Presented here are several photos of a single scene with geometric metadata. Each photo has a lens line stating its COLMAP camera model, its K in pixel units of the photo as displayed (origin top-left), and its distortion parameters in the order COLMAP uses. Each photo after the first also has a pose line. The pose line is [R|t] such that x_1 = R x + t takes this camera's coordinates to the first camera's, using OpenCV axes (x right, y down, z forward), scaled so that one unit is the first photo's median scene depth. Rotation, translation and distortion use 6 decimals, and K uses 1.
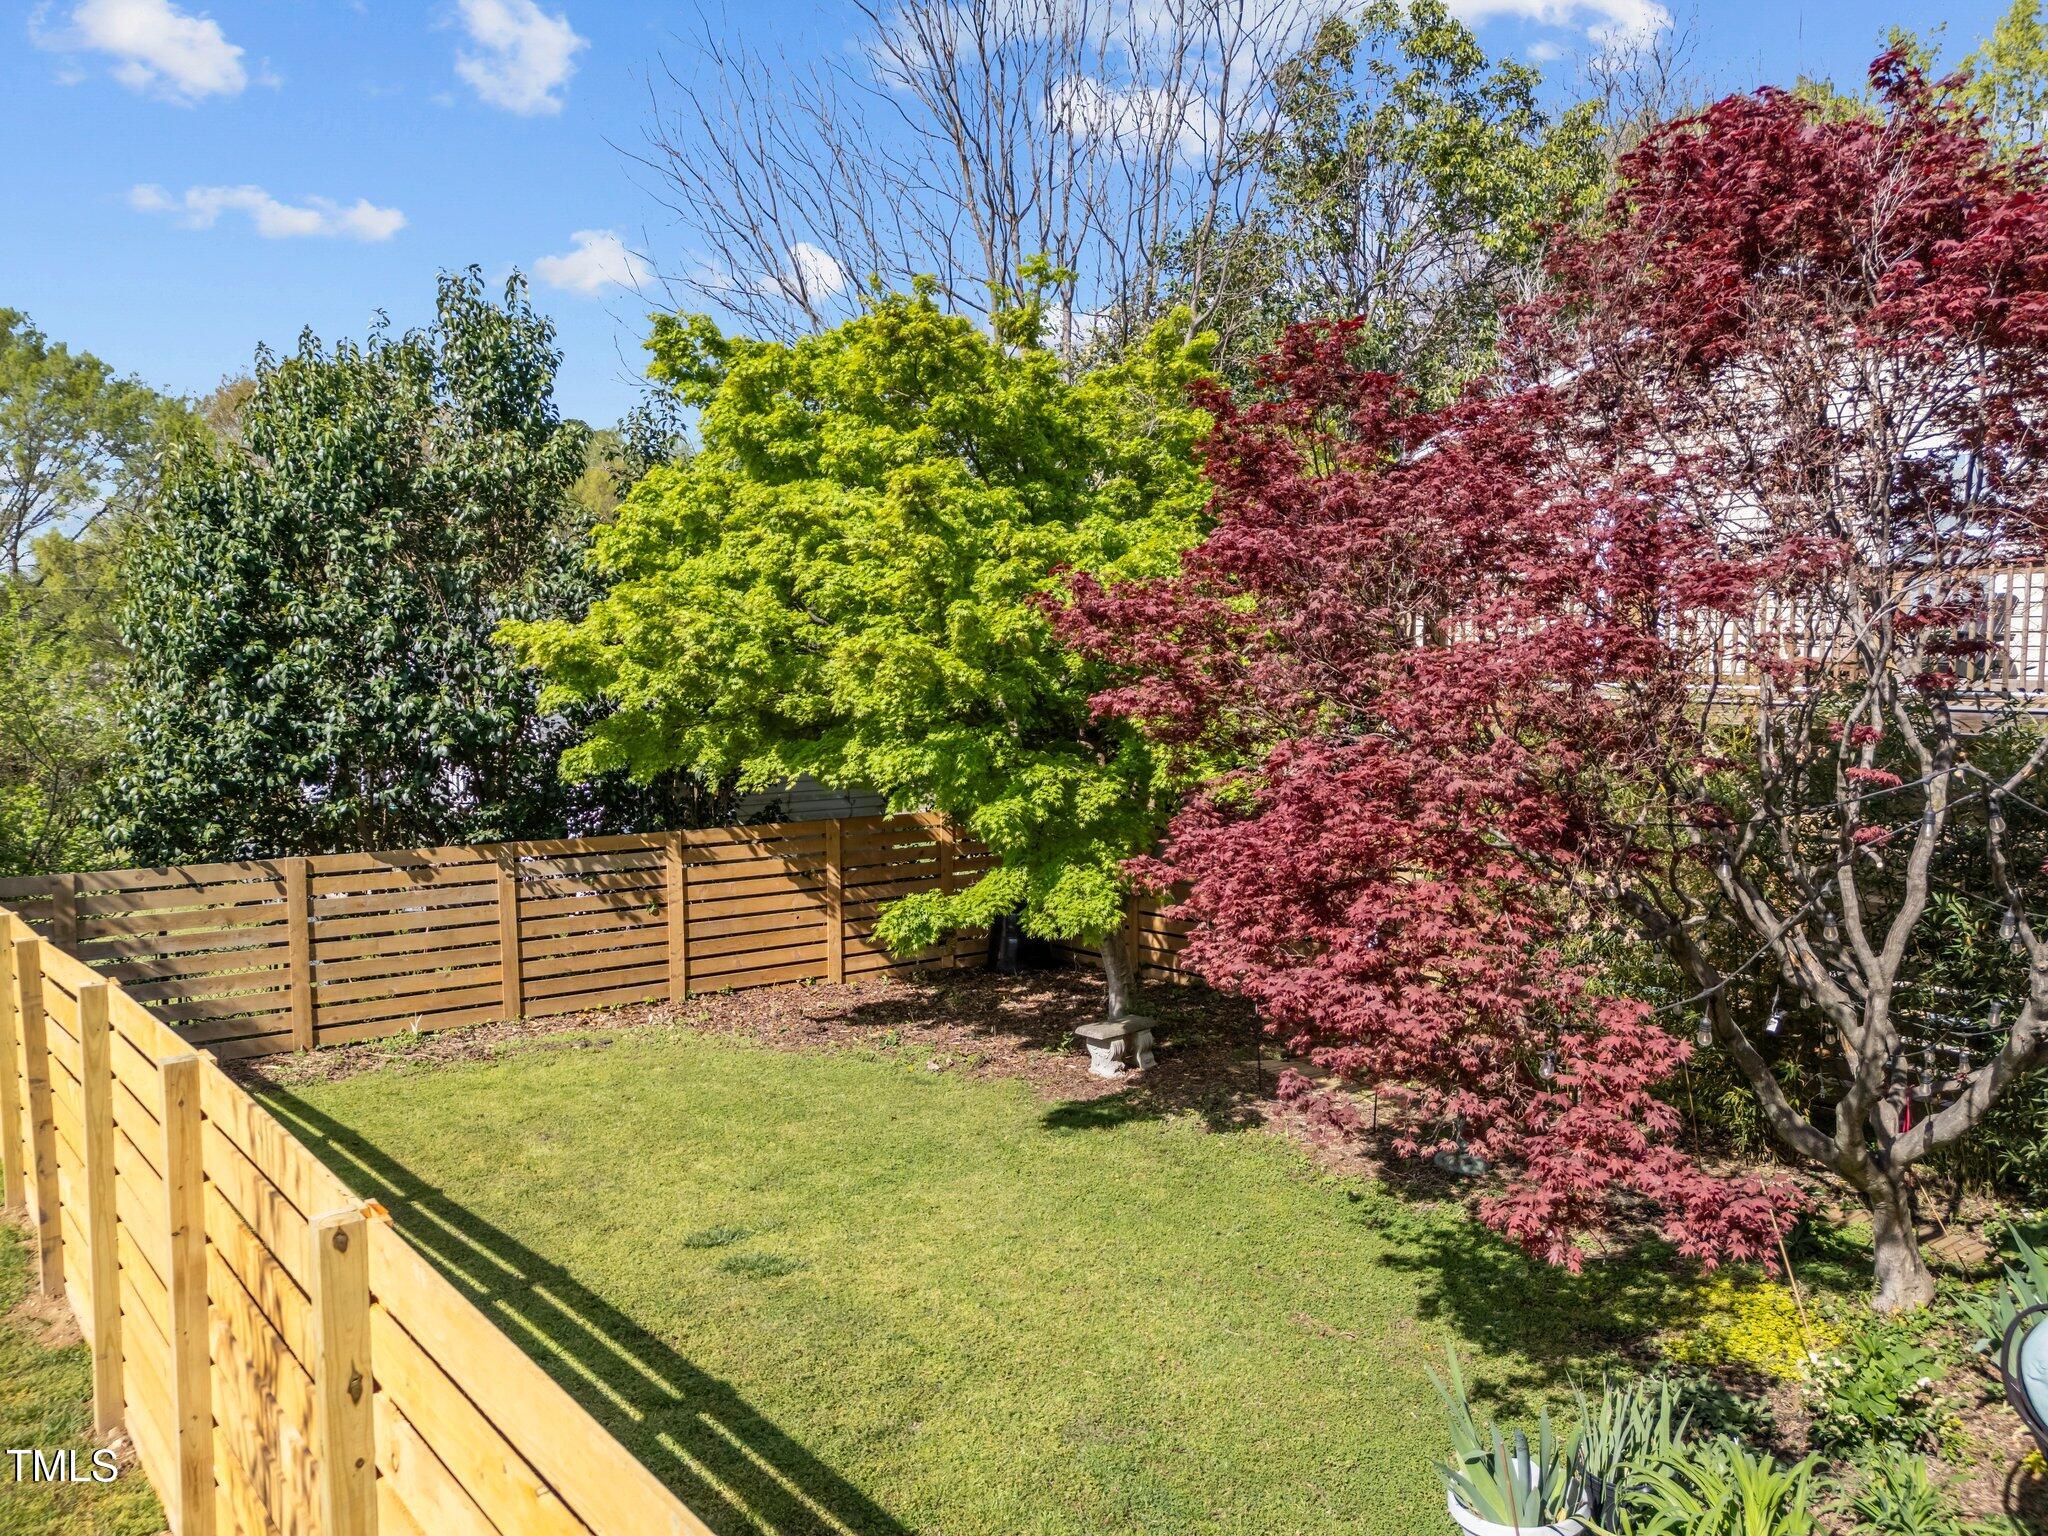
lens RADIAL K [[1512.5, 0, 1037.1], [0, 1512.5, 761.3], [0, 0, 1]] dist [0.053514, -0.034593]
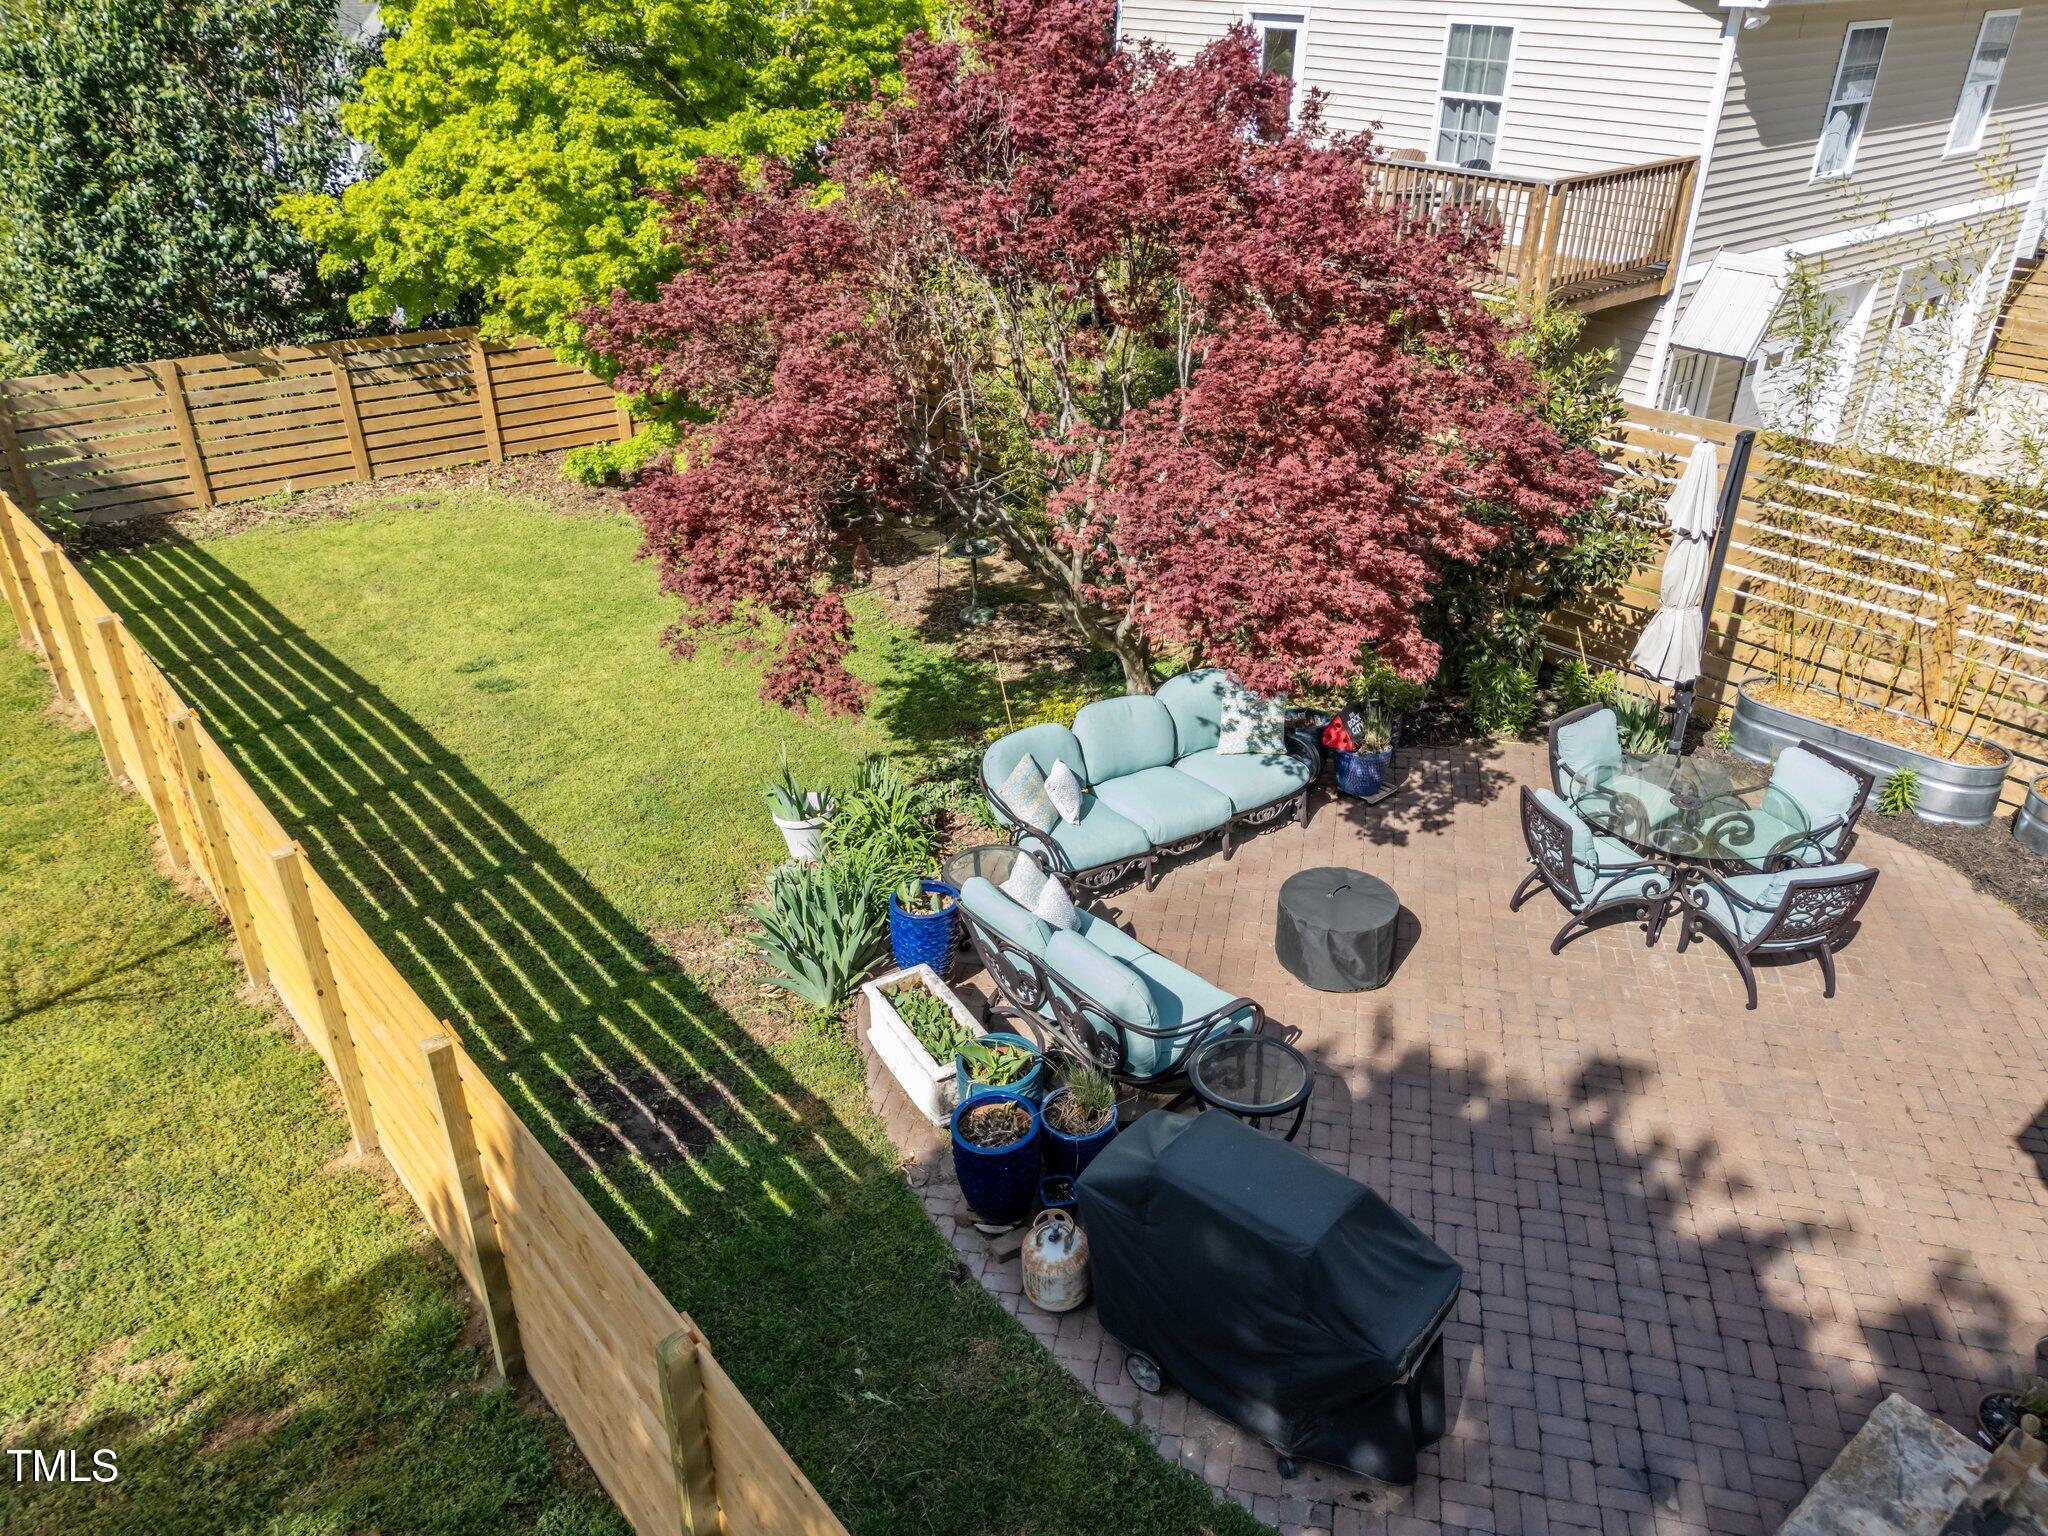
lens RADIAL K [[1512.5, 0, 1031.4], [0, 1512.5, 774.5], [0, 0, 1]] dist [0.053514, -0.034593]
pose [[0.999836, 0.001915, 0.018002, 0.230306], [-0.009273, 0.908215, 0.418400, -0.174422], [-0.015548, -0.418499, 0.908084, -0.346275]]
